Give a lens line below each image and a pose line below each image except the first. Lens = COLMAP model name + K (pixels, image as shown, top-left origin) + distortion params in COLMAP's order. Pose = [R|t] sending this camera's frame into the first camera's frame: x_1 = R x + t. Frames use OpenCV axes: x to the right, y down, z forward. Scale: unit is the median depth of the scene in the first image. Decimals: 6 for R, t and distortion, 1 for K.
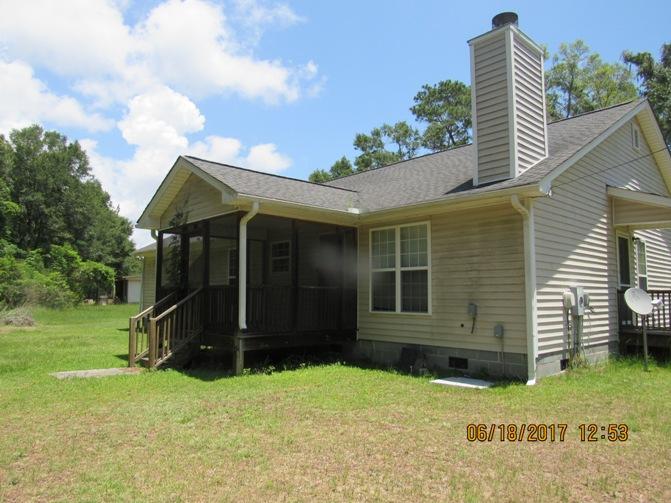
lens RADIAL K [[480.8, 0, 338.6], [0, 480.8, 251.4], [0, 0, 1]] dist [-0.039055, 0.024554]
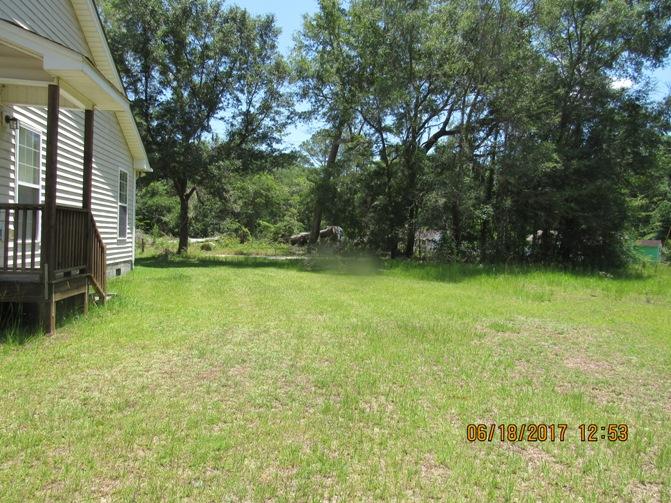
lens RADIAL K [[480.8, 0, 338.6], [0, 480.8, 251.4], [0, 0, 1]] dist [-0.039055, 0.024554]
pose [[0.565075, -0.015725, 0.824890, 0.466937], [-0.102419, 0.990748, 0.089047, 0.053691], [-0.818658, -0.134803, 0.558236, 0.400198]]
